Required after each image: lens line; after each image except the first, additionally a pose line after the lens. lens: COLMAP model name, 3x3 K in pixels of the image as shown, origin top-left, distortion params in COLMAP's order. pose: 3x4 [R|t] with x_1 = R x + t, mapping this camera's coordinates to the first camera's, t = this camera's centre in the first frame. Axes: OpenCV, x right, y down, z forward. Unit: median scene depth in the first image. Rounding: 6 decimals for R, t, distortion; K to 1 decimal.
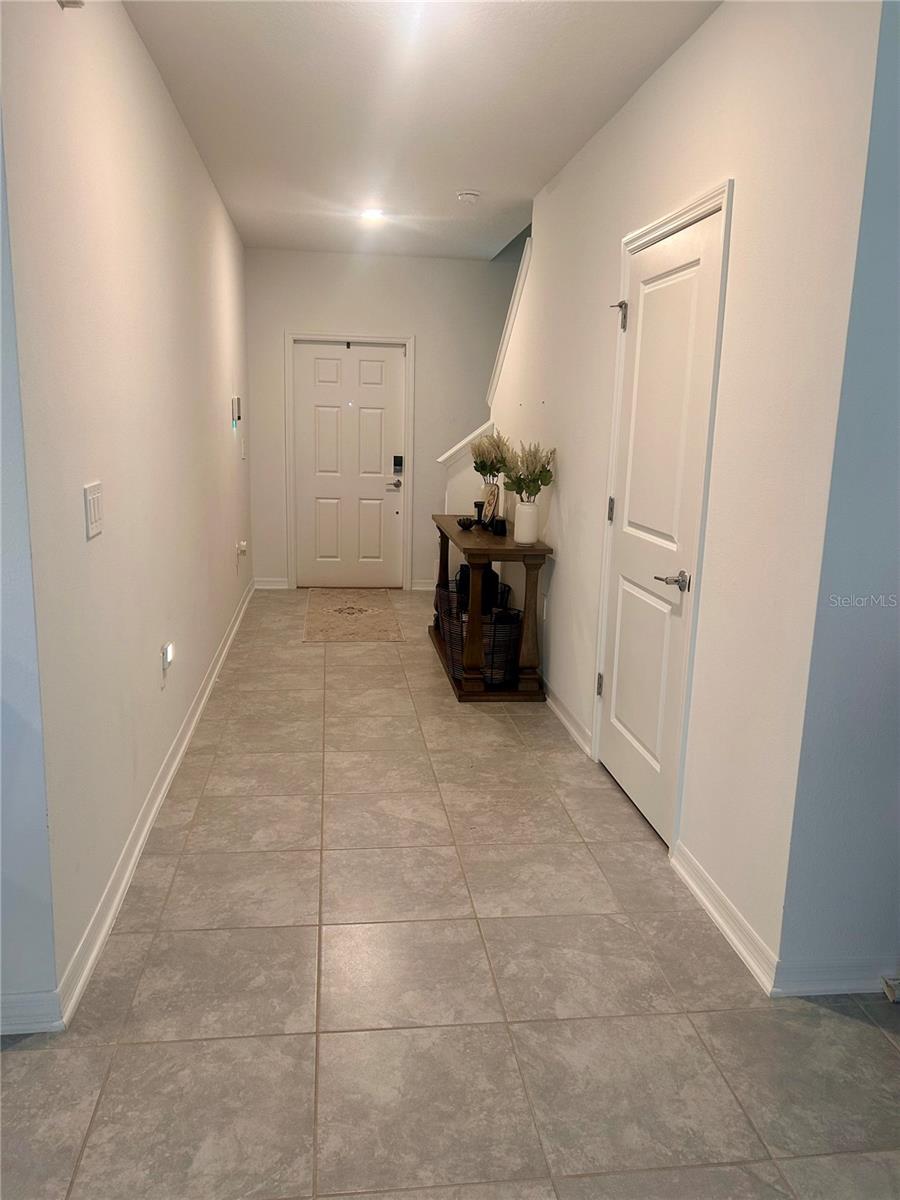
lens RADIAL K [[904.9, 0, 450.0], [0, 904.9, 600.0], [0, 0, 1]] dist [0.080601, -0.118161]
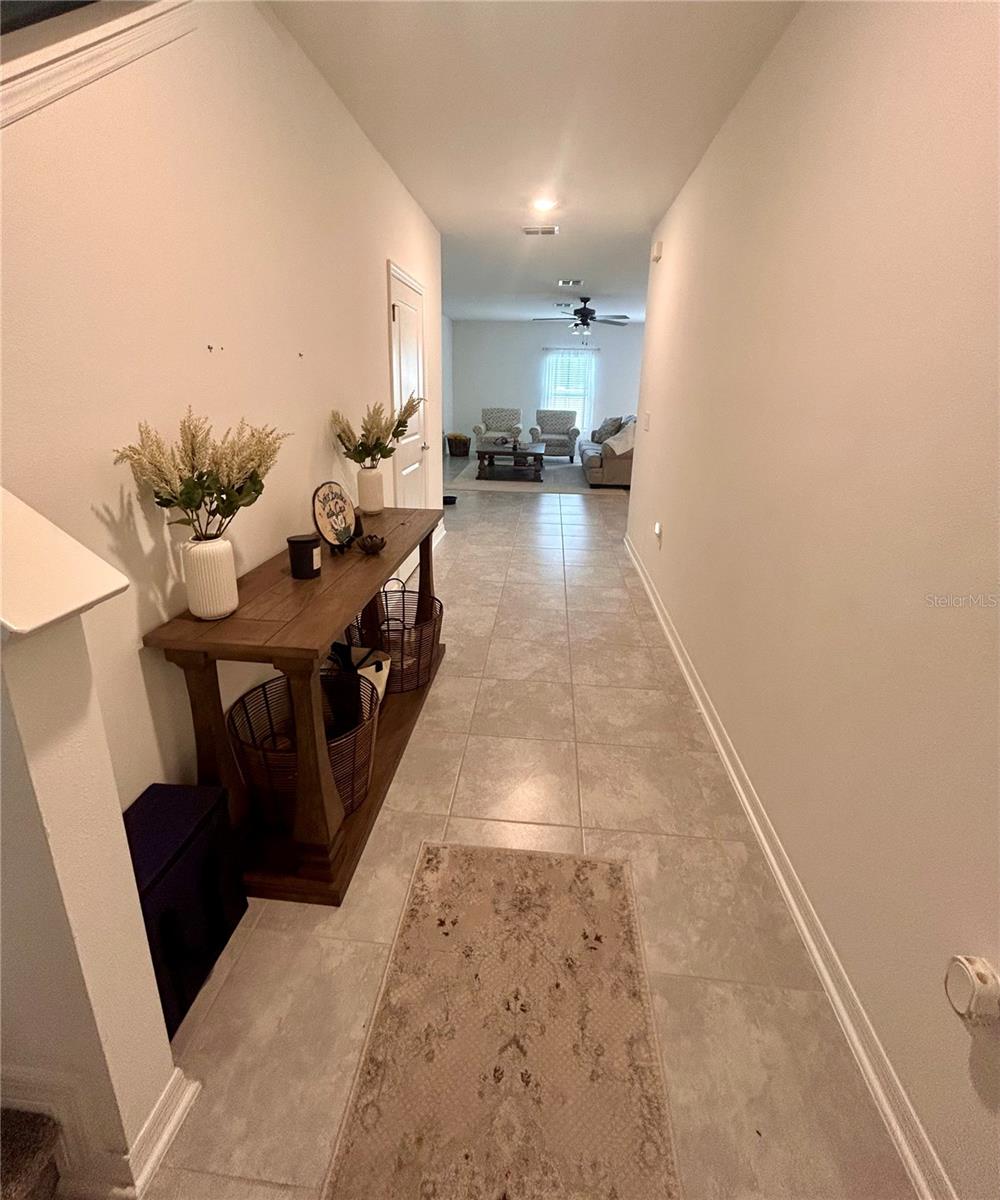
lens RADIAL K [[543.1, 0, 500.3], [0, 543.1, 535.6], [0, 0, 1]] dist [-0.001104, -0.000099]
pose [[-0.974168, -0.109034, 0.197760, -0.199772], [-0.005850, 0.887610, 0.460559, -0.368544], [-0.225750, 0.447505, -0.865318, 1.781765]]
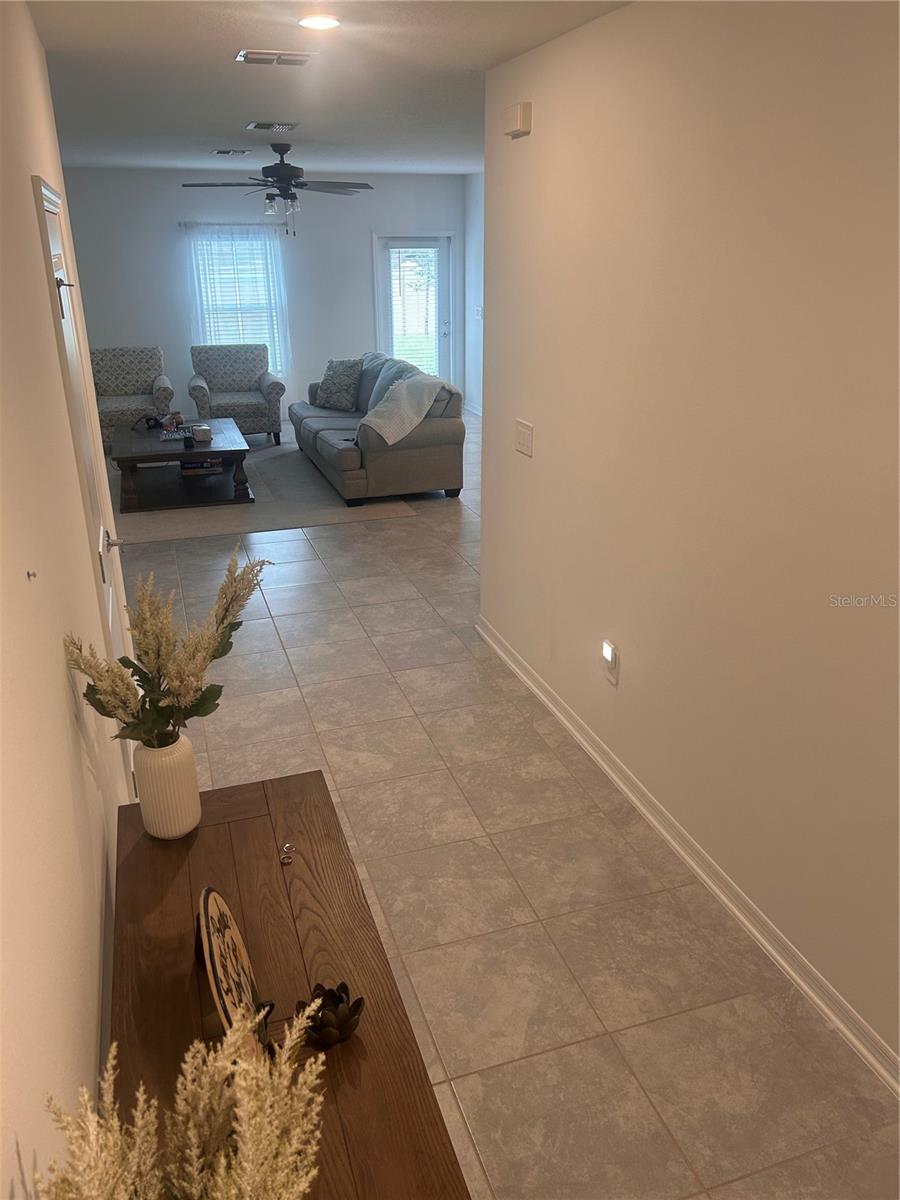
lens RADIAL K [[904.9, 0, 450.0], [0, 904.9, 600.0], [0, 0, 1]] dist [0.080601, -0.118161]
pose [[-0.981745, 0.047355, -0.184215, 0.037734], [-0.060634, 0.840062, 0.539091, -0.463603], [0.180281, 0.540420, -0.821855, 1.580243]]
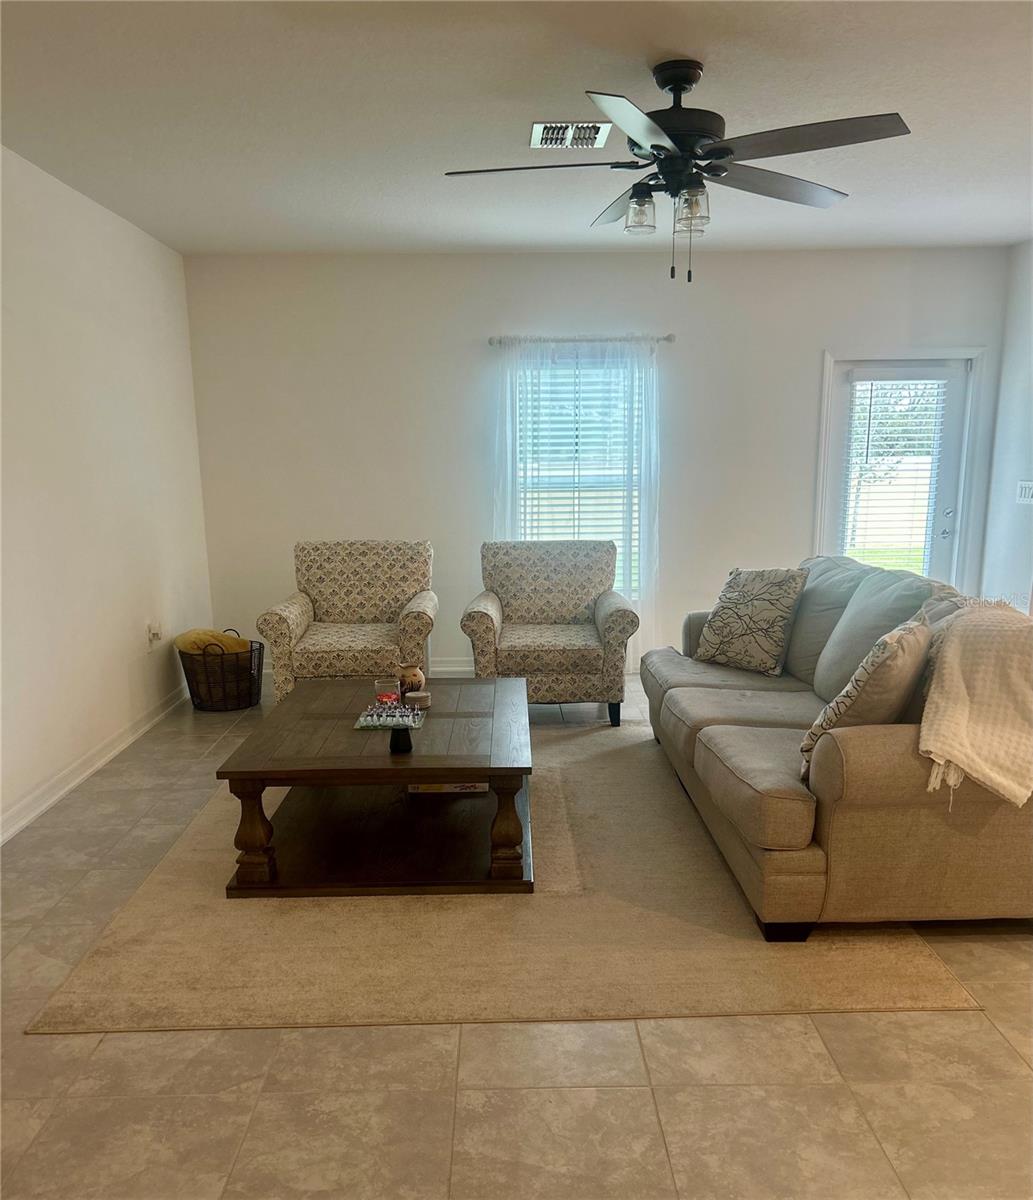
lens RADIAL K [[1043.9, 0, 516.1], [0, 1043.9, 708.5], [0, 0, 1]] dist [0.118655, -0.226463]
pose [[-0.993197, -0.046207, 0.106888, 0.004247], [0.003939, 0.904047, 0.427415, -0.116185], [-0.116381, 0.424928, -0.897715, 0.580623]]
